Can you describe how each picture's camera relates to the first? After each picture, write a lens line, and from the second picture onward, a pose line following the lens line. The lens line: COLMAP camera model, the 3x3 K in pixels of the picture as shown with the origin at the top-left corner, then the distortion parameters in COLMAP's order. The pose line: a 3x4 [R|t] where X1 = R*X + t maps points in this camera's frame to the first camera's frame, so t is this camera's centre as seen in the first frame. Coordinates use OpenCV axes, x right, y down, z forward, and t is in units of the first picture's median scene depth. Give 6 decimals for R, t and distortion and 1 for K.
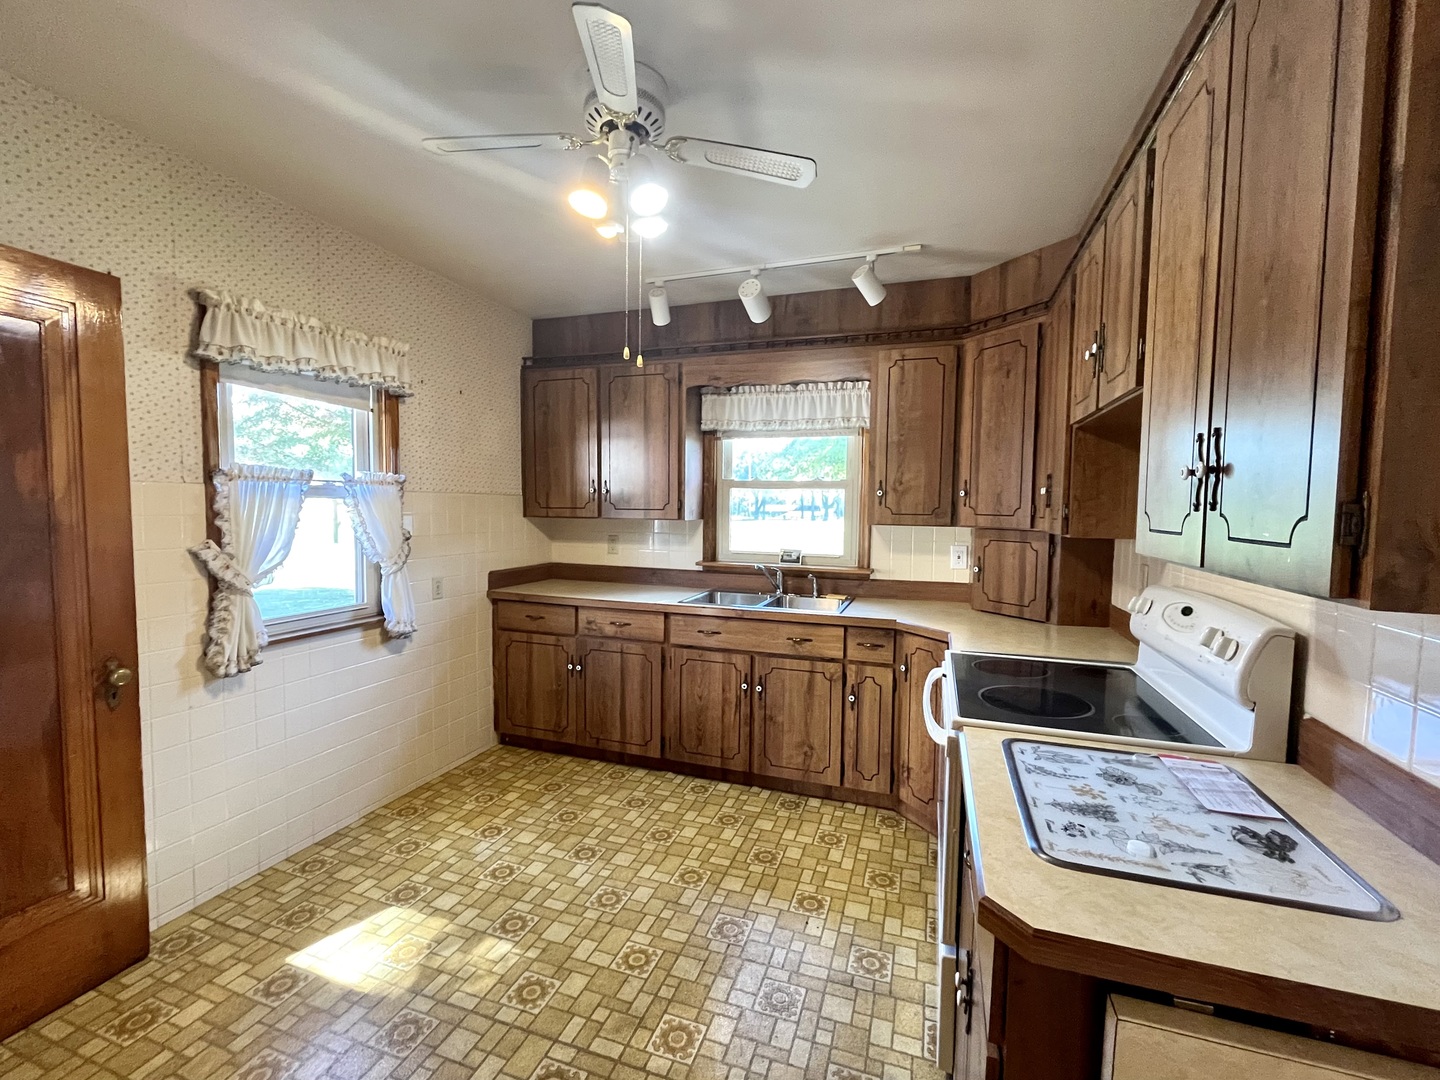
lens RADIAL K [[616.7, 0, 712.7], [0, 616.7, 541.4], [0, 0, 1]] dist [-0.002975, -0.000028]
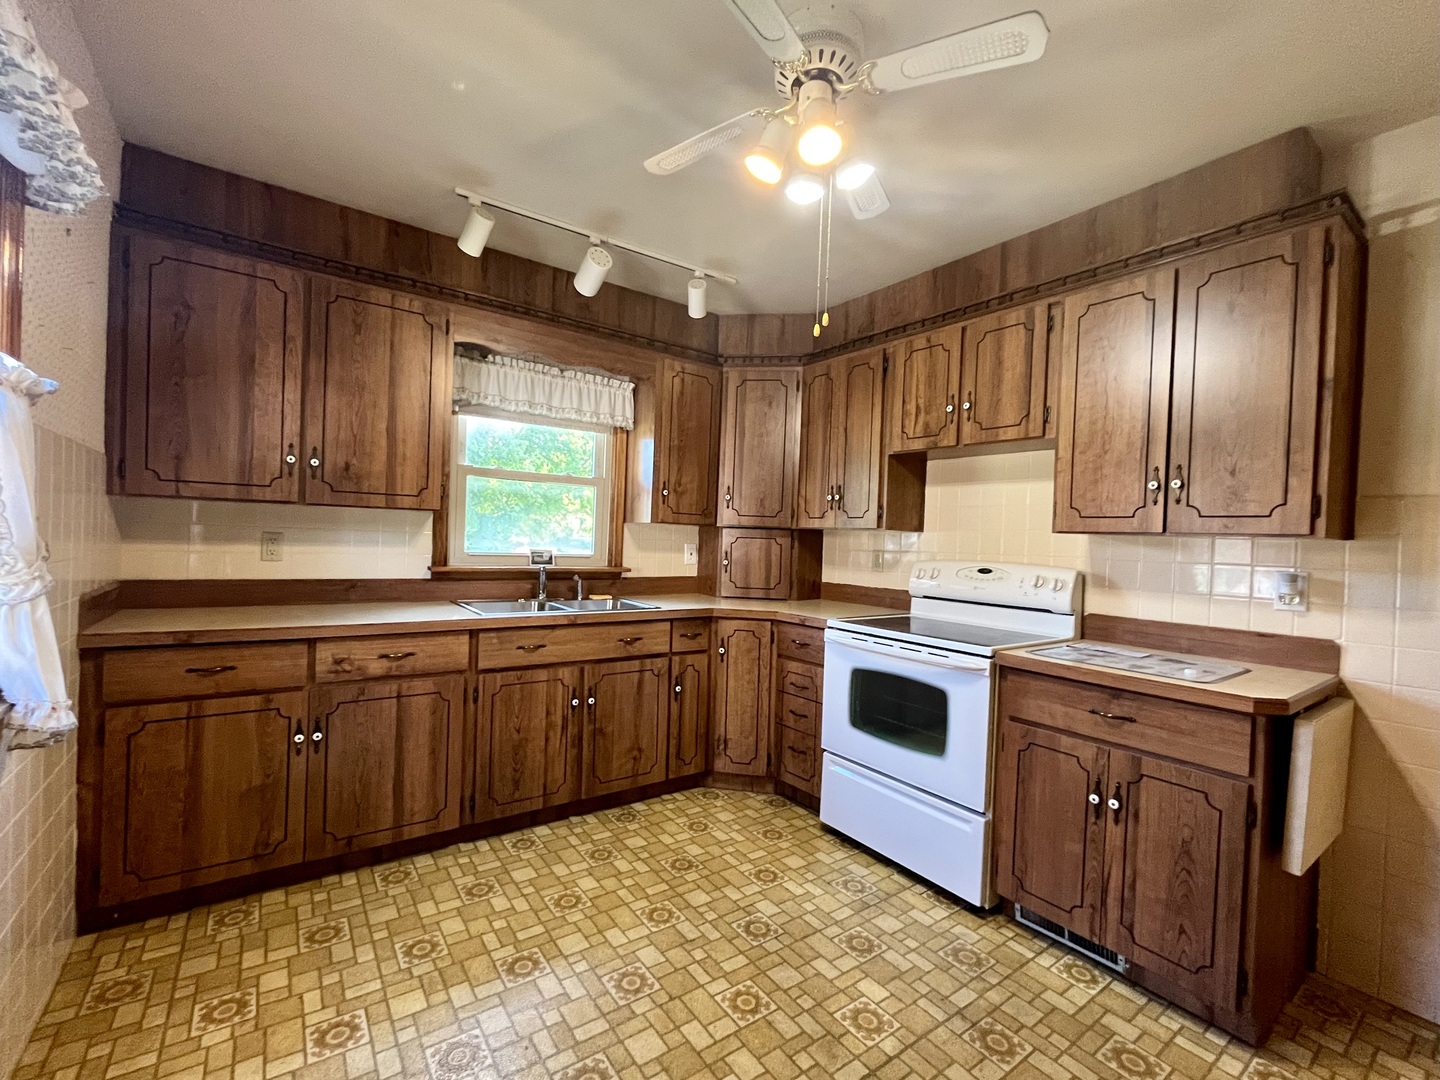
lens RADIAL K [[616.7, 0, 712.7], [0, 616.7, 541.4], [0, 0, 1]] dist [-0.002975, -0.000028]
pose [[0.583700, 0.003446, 0.811962, -0.542200], [0.018521, 0.999674, -0.017557, 0.025283], [-0.811758, 0.025287, 0.583446, 0.322976]]
